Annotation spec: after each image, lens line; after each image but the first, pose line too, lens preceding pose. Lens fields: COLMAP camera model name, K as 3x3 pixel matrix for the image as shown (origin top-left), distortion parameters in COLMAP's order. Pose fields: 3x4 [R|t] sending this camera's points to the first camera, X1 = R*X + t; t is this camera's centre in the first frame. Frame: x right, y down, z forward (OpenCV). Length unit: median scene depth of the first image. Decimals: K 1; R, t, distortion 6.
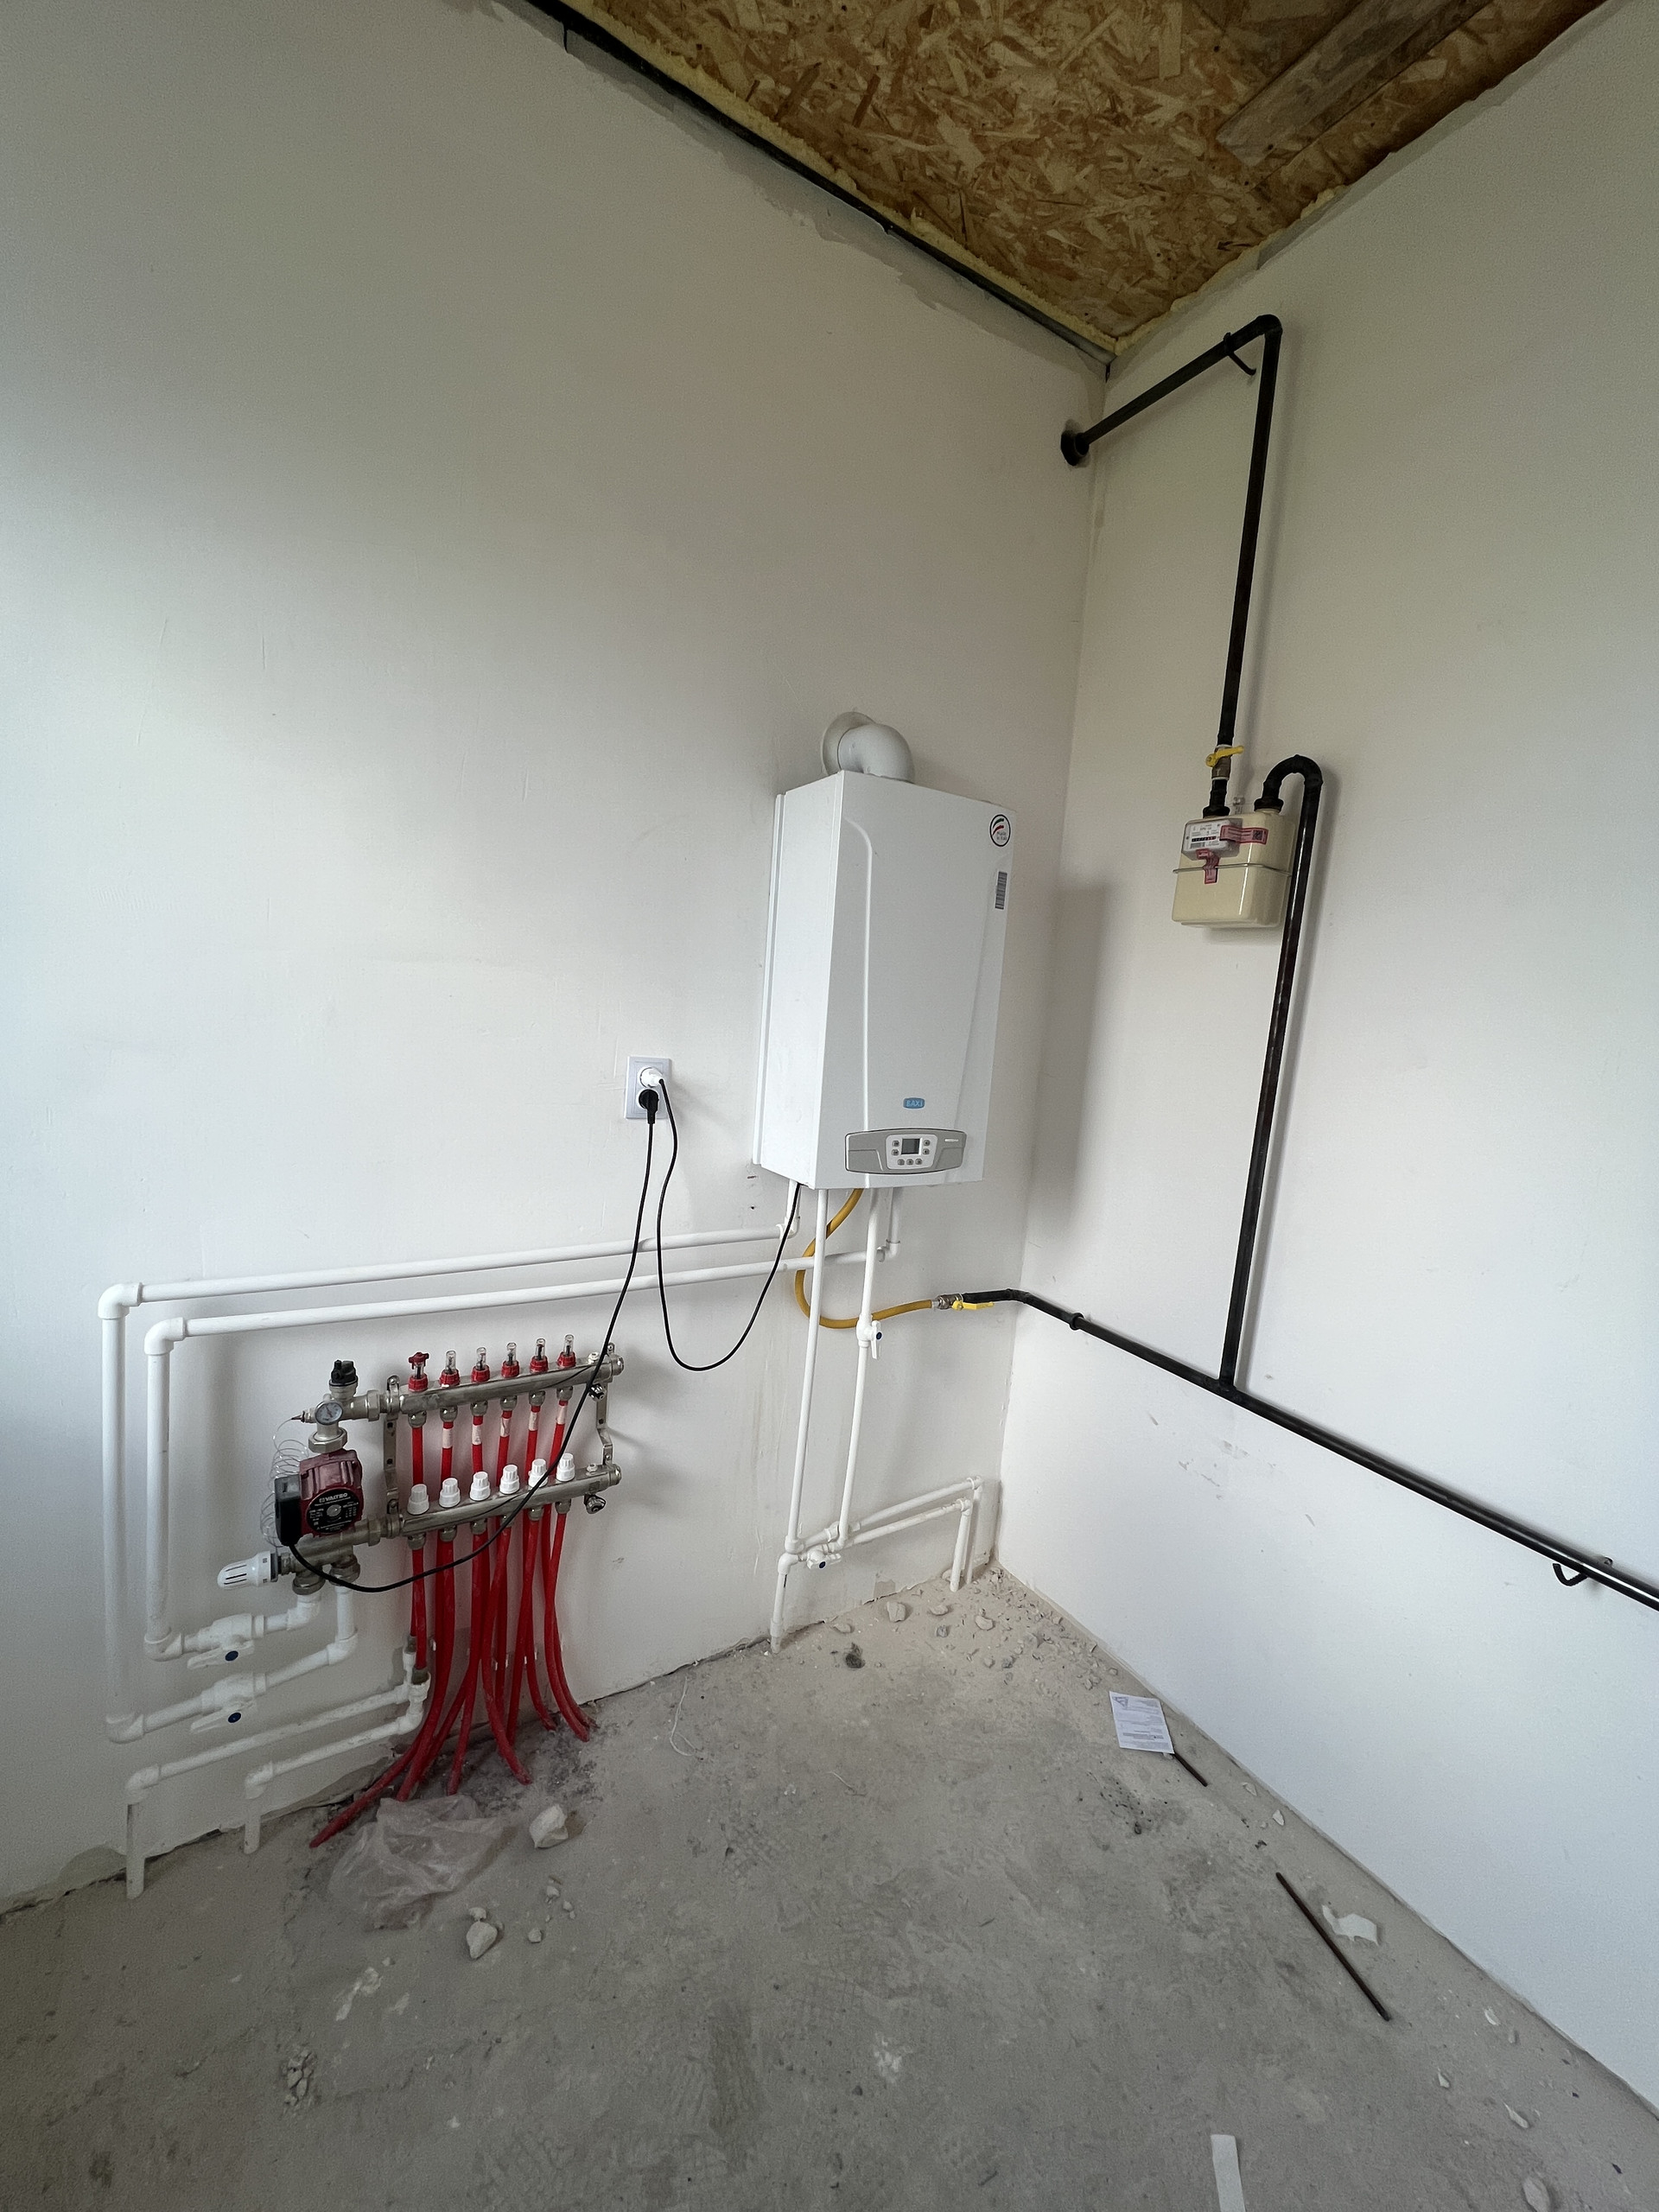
lens RADIAL K [[883.2, 0, 828.3], [0, 883.2, 1102.5], [0, 0, 1]] dist [-0.002365, -0.000192]
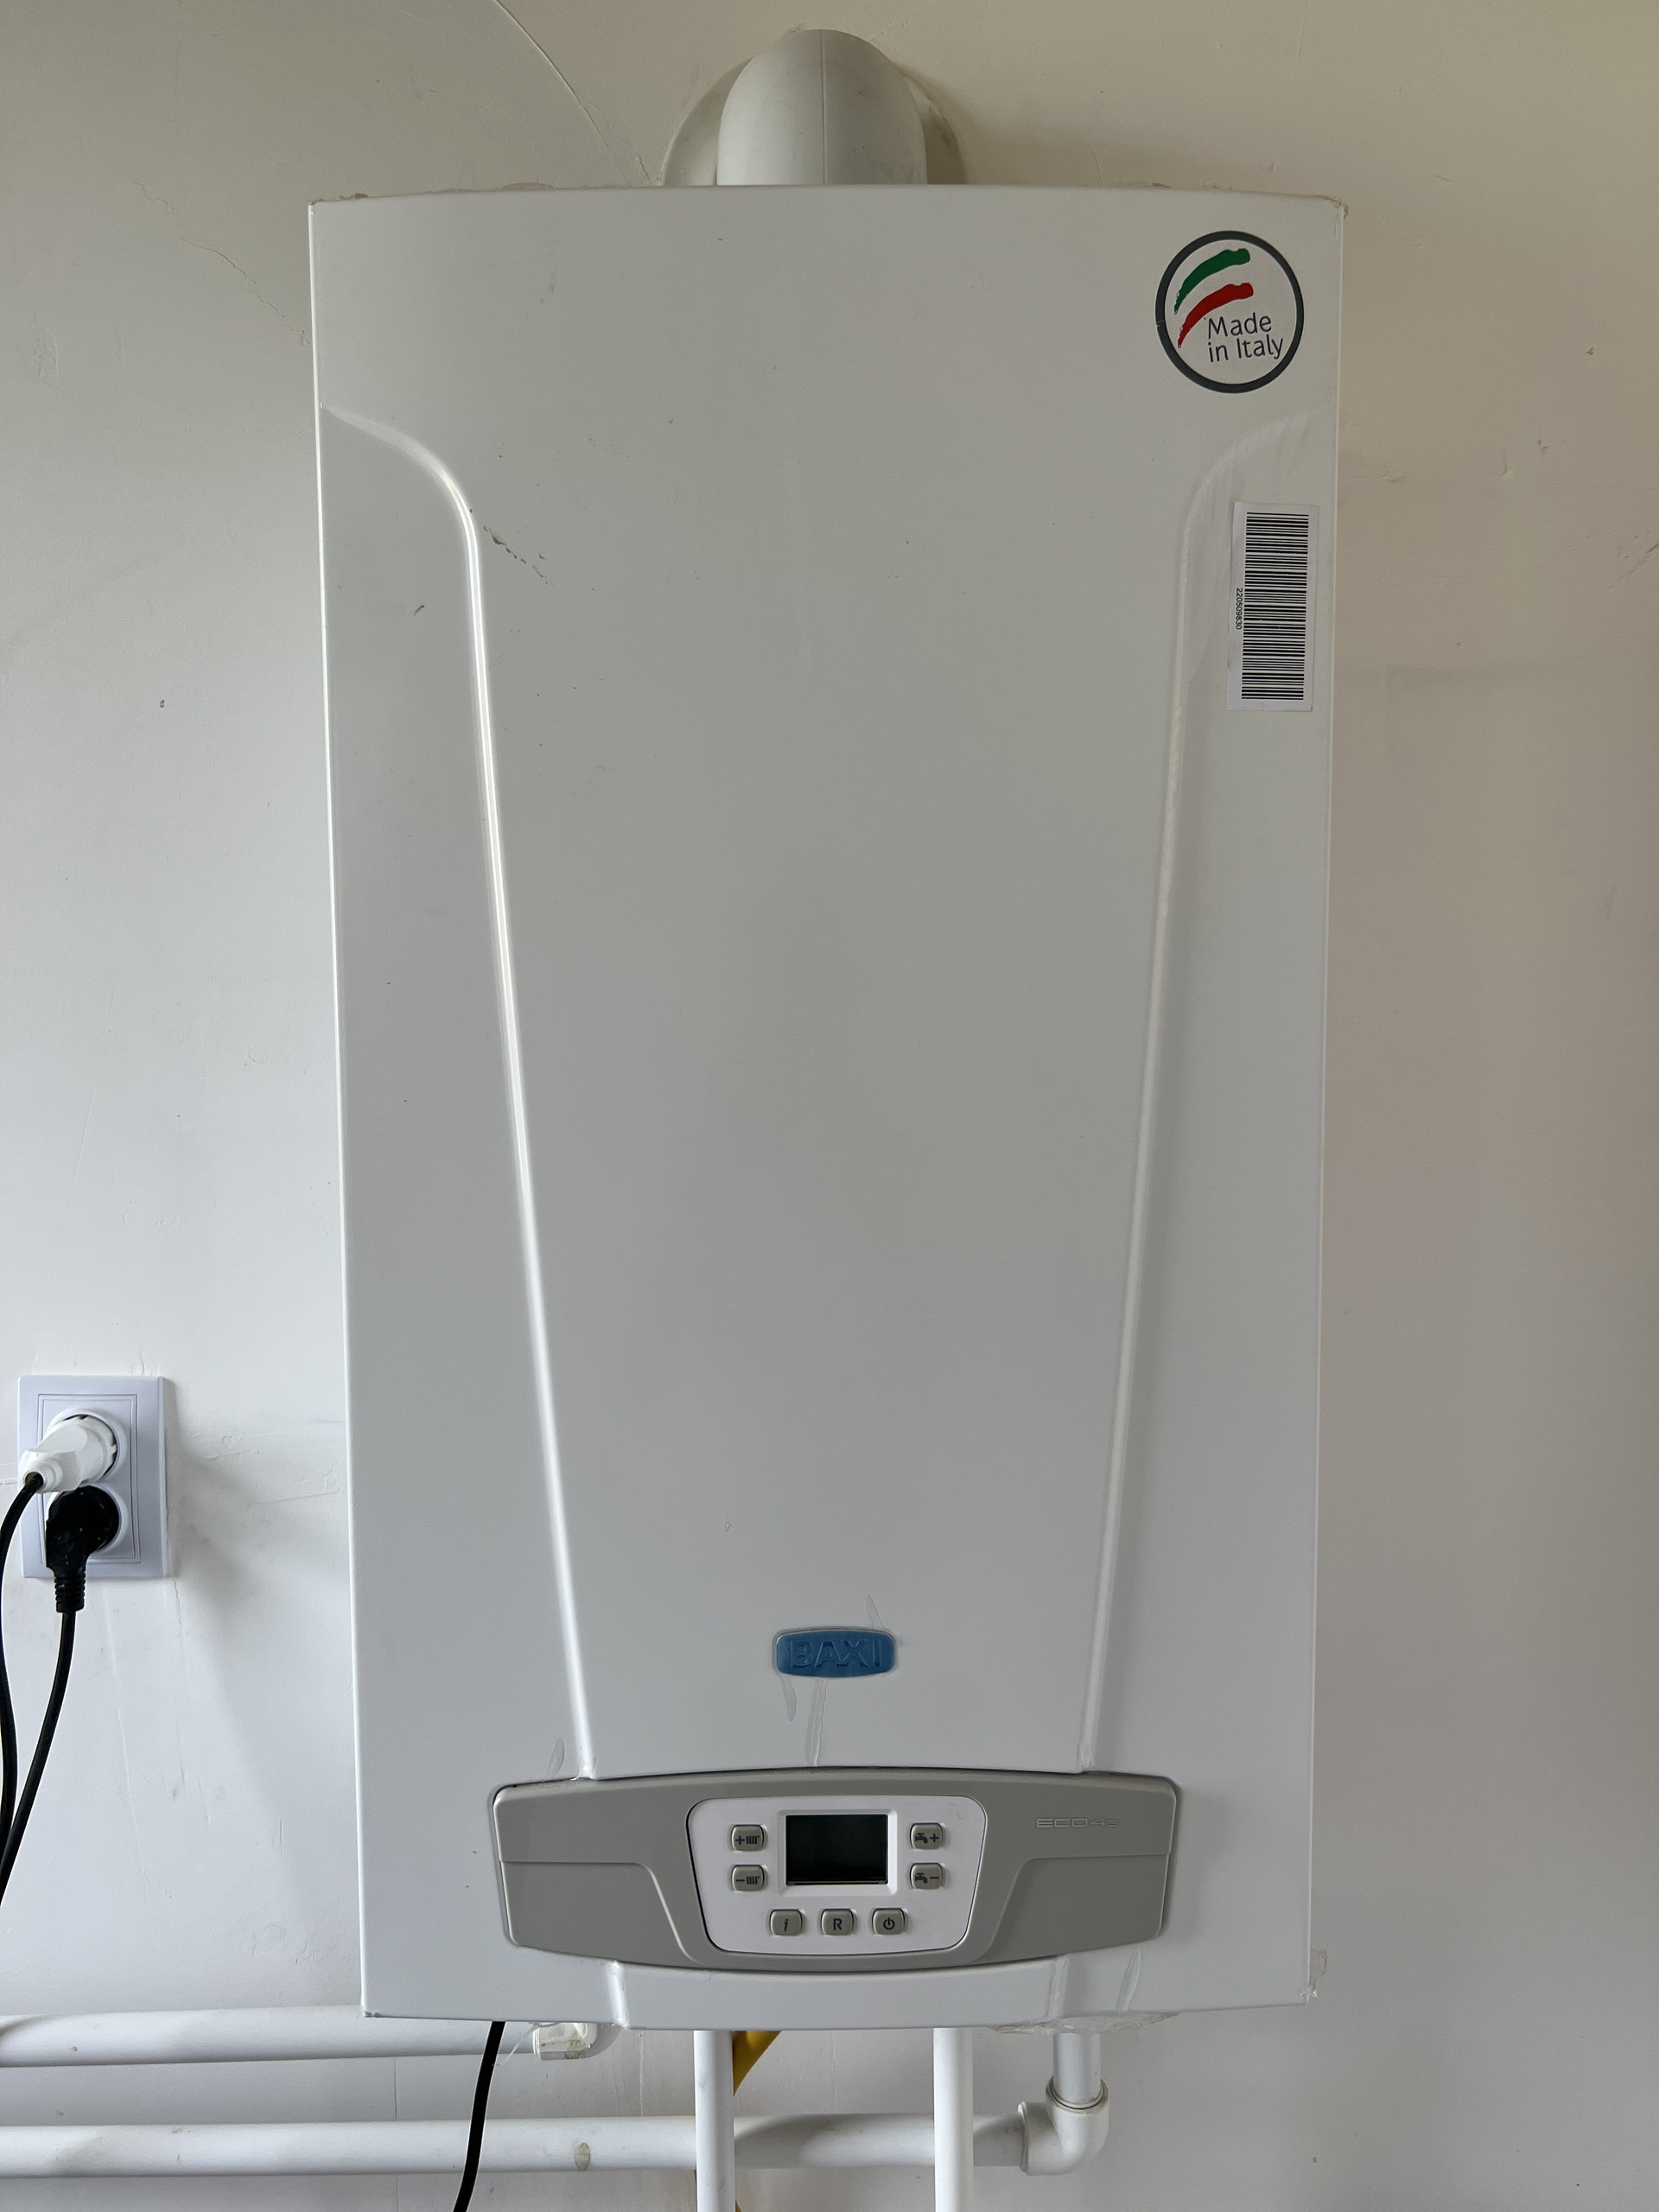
lens RADIAL K [[1633.3, 0, 837.5], [0, 1633.3, 1114.1], [0, 0, 1]] dist [0.046641, -0.059318]
pose [[0.858015, -0.031545, -0.512654, 0.304432], [0.008637, 0.998857, -0.047006, -0.110987], [0.513551, 0.035904, 0.857307, 0.644215]]
